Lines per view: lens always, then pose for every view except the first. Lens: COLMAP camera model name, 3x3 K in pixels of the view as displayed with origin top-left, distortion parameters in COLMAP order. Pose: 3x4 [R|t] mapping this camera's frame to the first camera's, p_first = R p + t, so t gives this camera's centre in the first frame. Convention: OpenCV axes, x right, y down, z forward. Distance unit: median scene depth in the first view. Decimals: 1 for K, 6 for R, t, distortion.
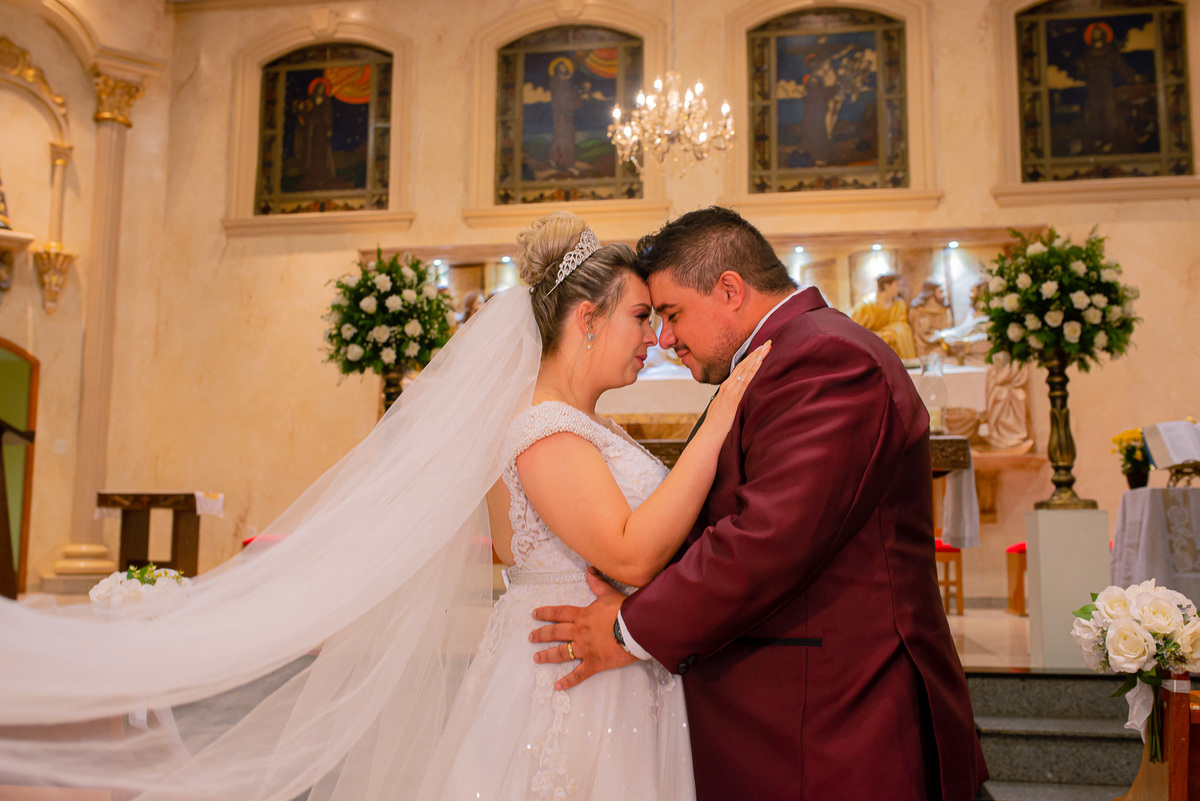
lens RADIAL K [[1144.5, 0, 600.0], [0, 1144.5, 400.5], [0, 0, 1]] dist [-0.061602, 0.091412]
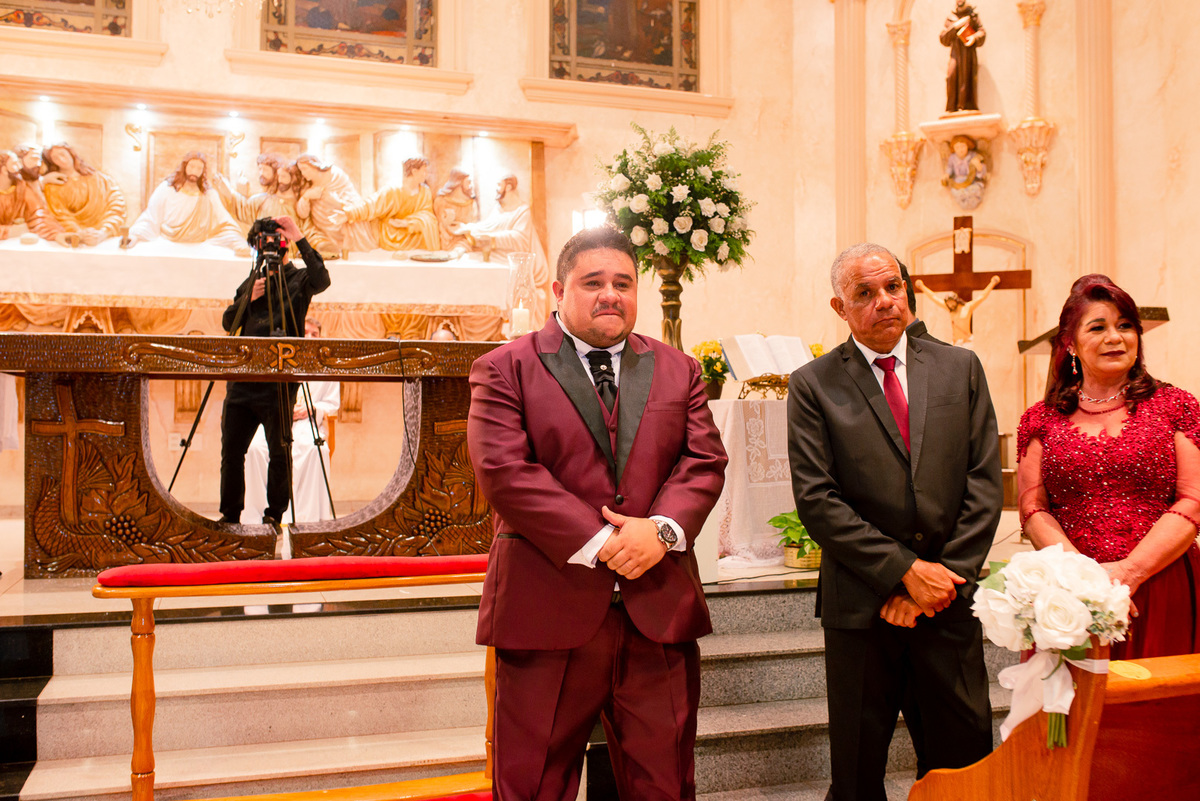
lens RADIAL K [[1144.5, 0, 600.0], [0, 1144.5, 400.5], [0, 0, 1]] dist [-0.061602, 0.091412]
pose [[0.880732, 0.004405, 0.473595, -0.055631], [-0.051975, 0.994816, 0.087403, -0.002924], [-0.470755, -0.101594, 0.876395, 0.090516]]
